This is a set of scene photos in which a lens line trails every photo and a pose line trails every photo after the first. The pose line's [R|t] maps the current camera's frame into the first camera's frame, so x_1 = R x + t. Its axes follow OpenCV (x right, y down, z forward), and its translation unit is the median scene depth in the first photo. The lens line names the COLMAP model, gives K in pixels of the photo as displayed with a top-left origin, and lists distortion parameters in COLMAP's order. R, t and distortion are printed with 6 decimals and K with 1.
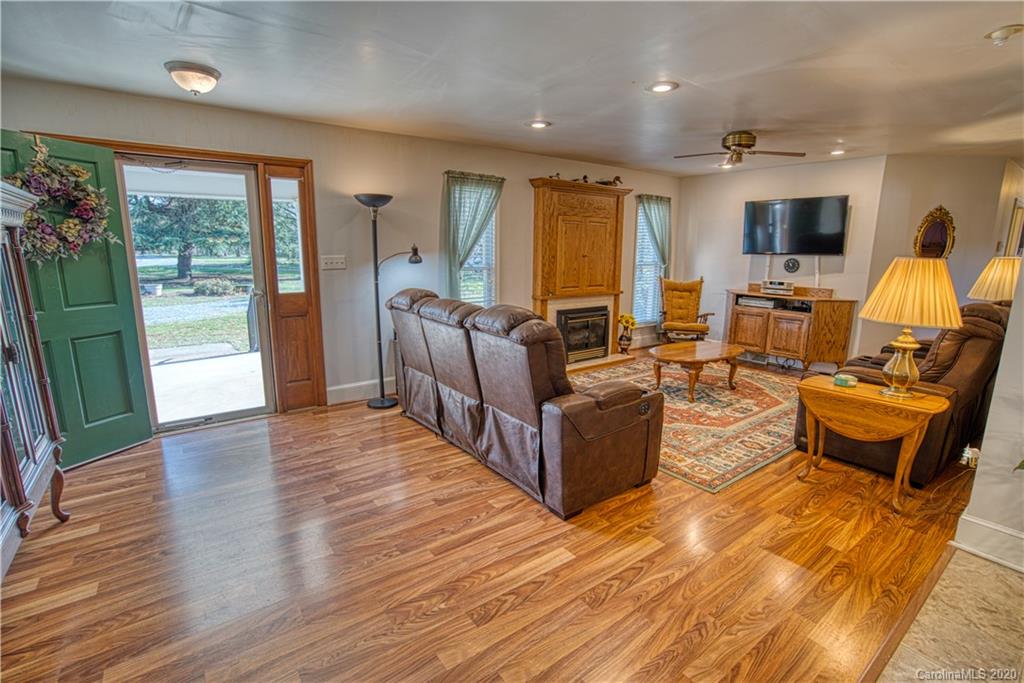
lens RADIAL K [[473.8, 0, 512.0], [0, 473.8, 341.5], [0, 0, 1]] dist [-0.053127, 0.018274]
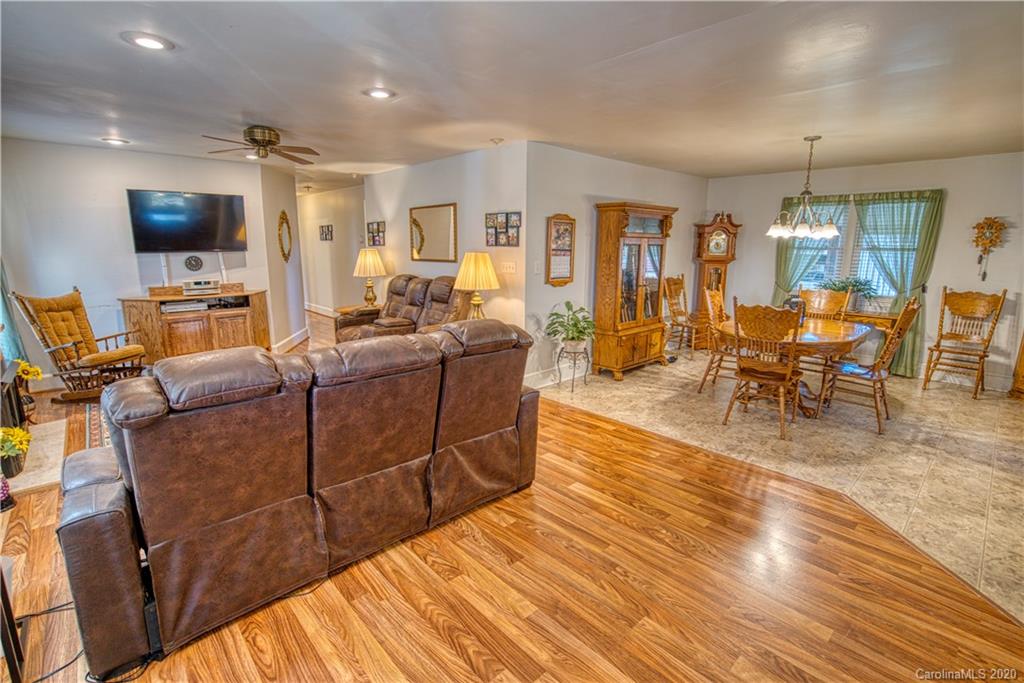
lens RADIAL K [[473.8, 0, 512.0], [0, 473.8, 341.5], [0, 0, 1]] dist [-0.053127, 0.018274]
pose [[-0.106397, -0.211186, 0.971638, -0.445197], [0.186890, 0.955521, 0.228148, -0.112429], [-0.976602, 0.205864, -0.062196, 0.488873]]
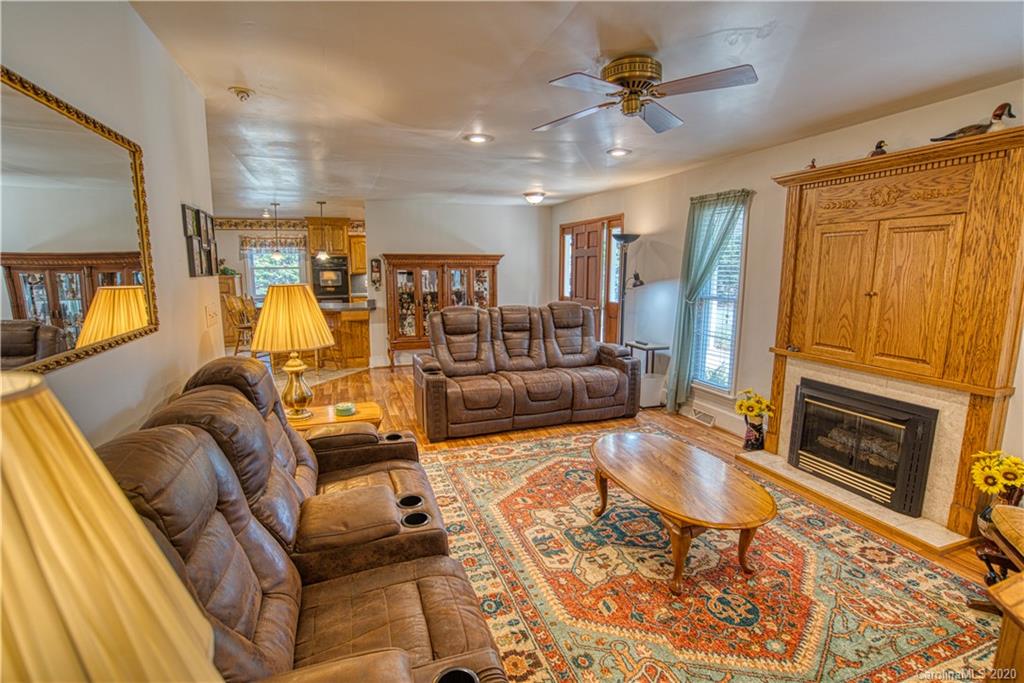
lens RADIAL K [[473.8, 0, 512.0], [0, 473.8, 341.5], [0, 0, 1]] dist [-0.053127, 0.018274]
pose [[-0.288188, 0.141812, -0.947015, 0.818072], [-0.189272, 0.961026, 0.201508, -0.170492], [0.938682, 0.237315, -0.250115, 0.821983]]
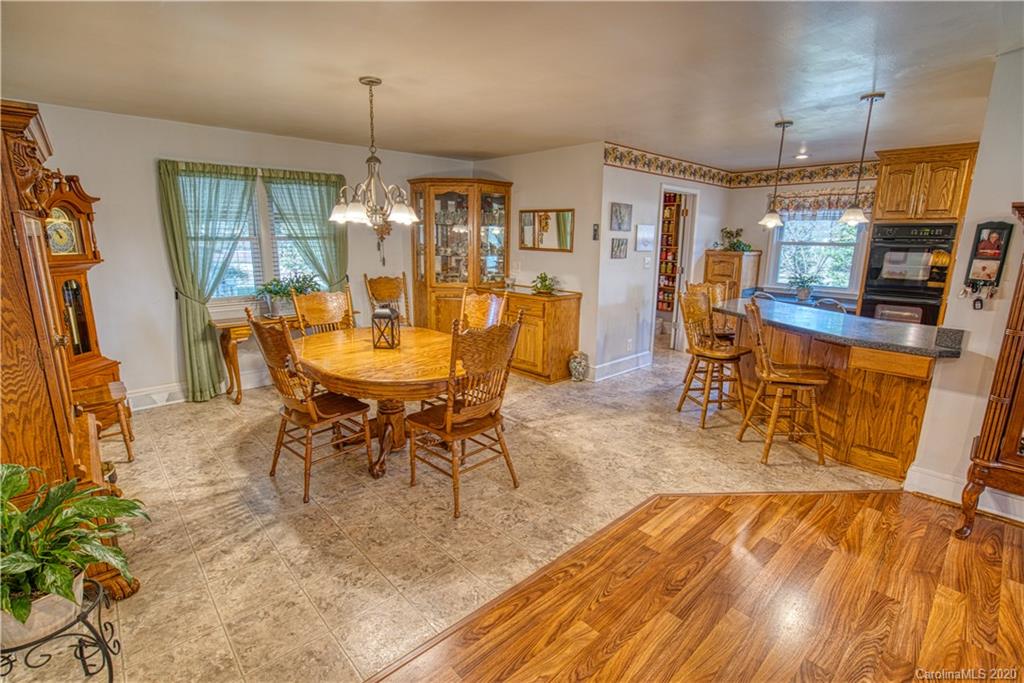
lens RADIAL K [[473.8, 0, 512.0], [0, 473.8, 341.5], [0, 0, 1]] dist [-0.053127, 0.018274]
pose [[-0.994260, 0.003717, -0.106931, 0.206969], [-0.039209, 0.917220, 0.396447, -0.109824], [0.099553, 0.398363, -0.911809, 0.511795]]
